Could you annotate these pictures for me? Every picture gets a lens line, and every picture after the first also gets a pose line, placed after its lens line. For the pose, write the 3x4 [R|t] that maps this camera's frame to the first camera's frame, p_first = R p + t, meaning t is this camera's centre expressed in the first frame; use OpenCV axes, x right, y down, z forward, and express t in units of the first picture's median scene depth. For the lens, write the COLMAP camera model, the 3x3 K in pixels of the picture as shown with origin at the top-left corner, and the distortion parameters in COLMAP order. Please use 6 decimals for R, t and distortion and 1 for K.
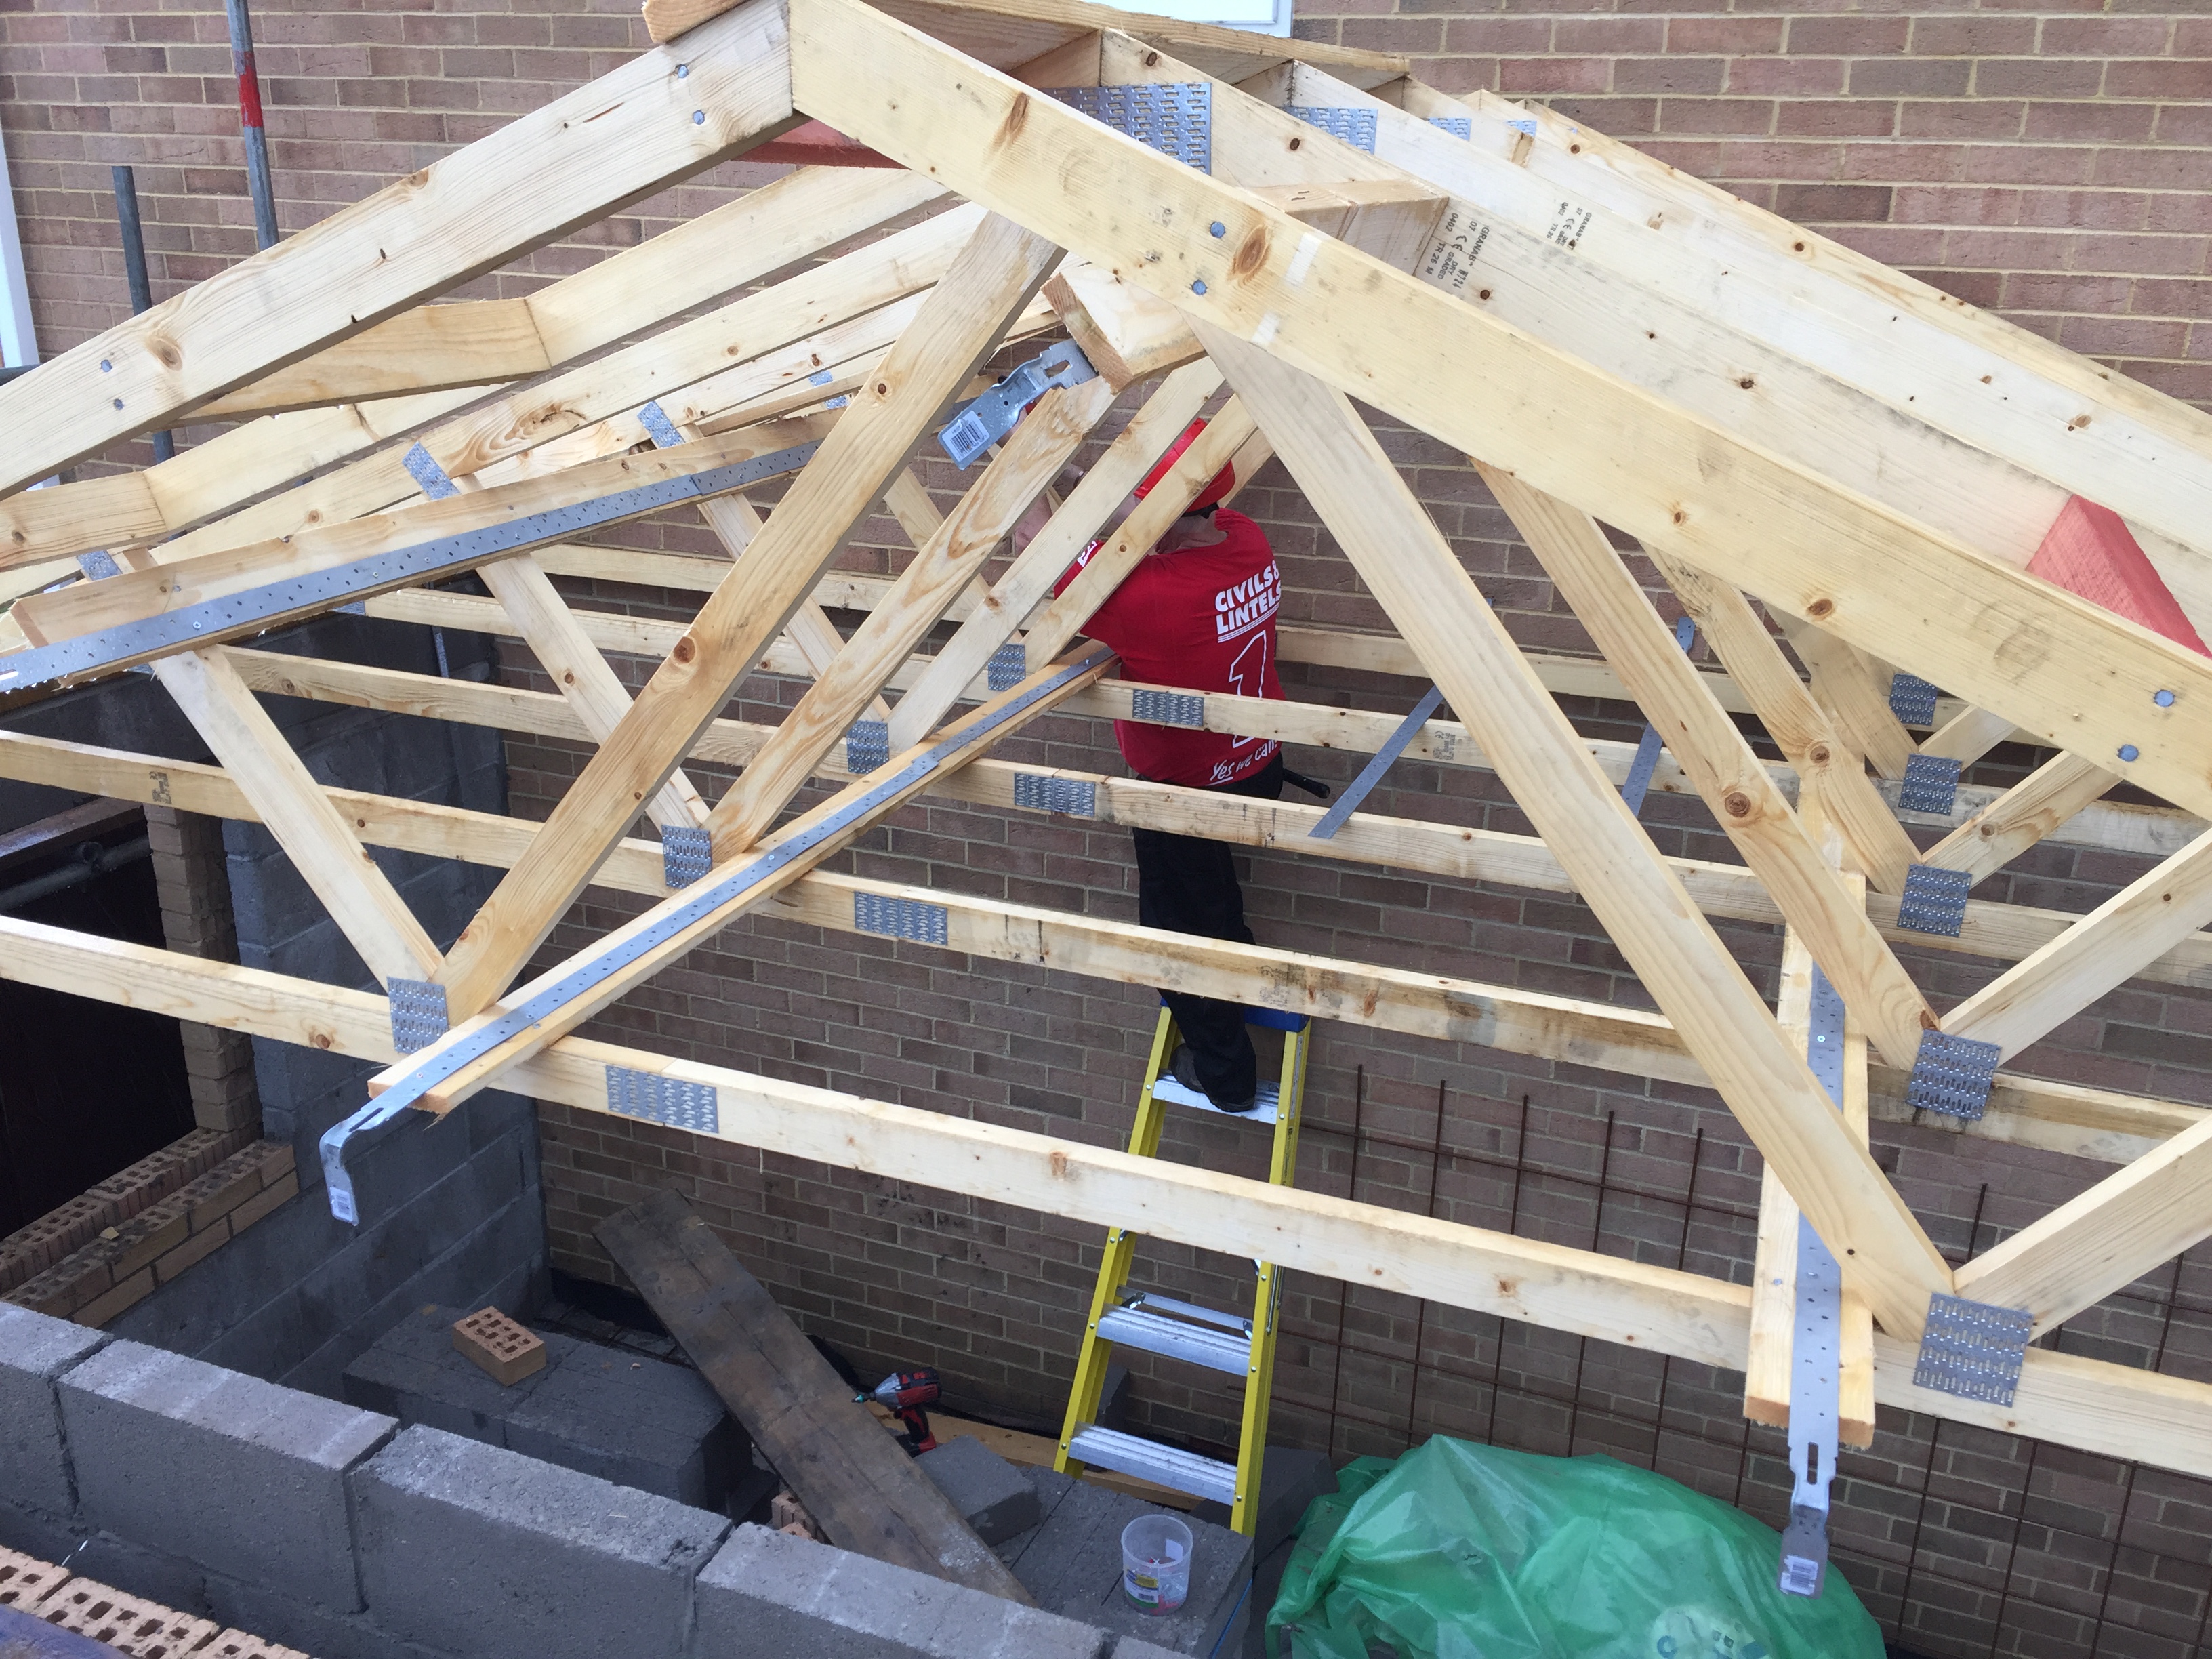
lens RADIAL K [[1866.5, 0, 1105.4], [0, 1866.5, 824.4], [0, 0, 1]] dist [0.084284, -0.098343]
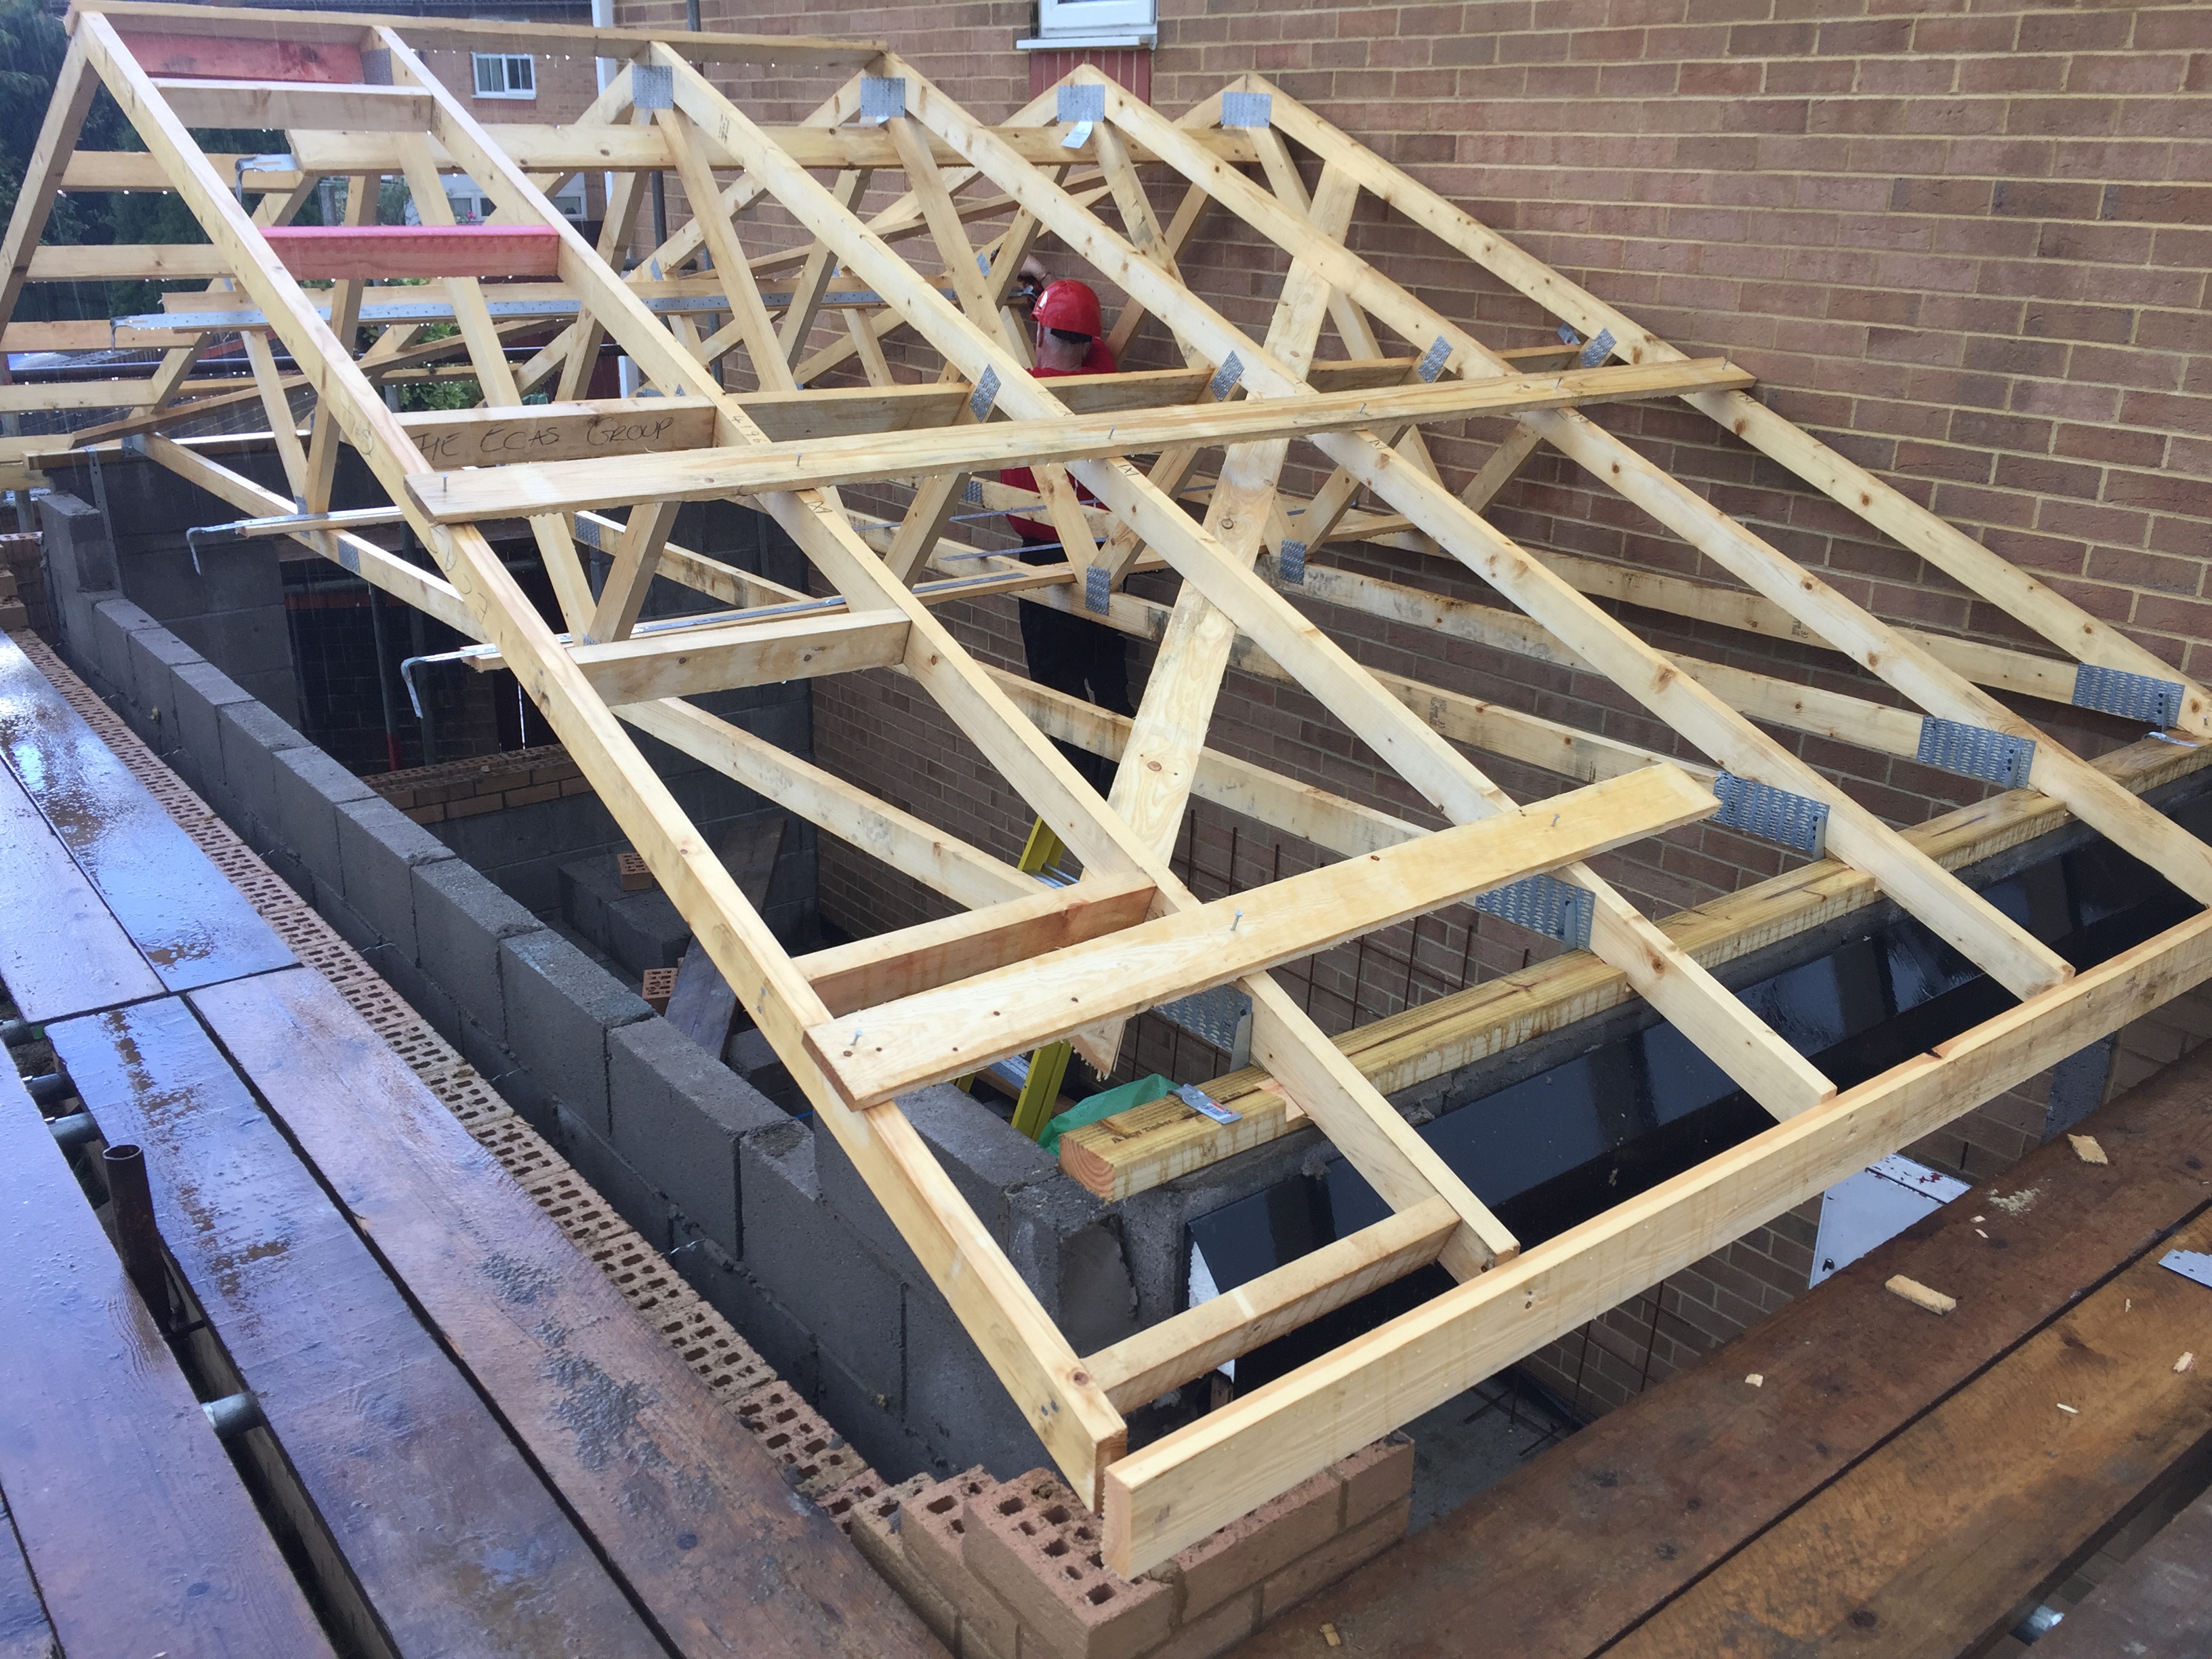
lens RADIAL K [[1866.5, 0, 1098.0], [0, 1866.5, 832.0], [0, 0, 1]] dist [0.084284, -0.098343]
pose [[0.858071, 0.172162, -0.483813, 0.925493], [-0.175745, 0.983689, 0.038346, 0.134479], [0.482523, 0.052124, 0.874331, -0.243466]]
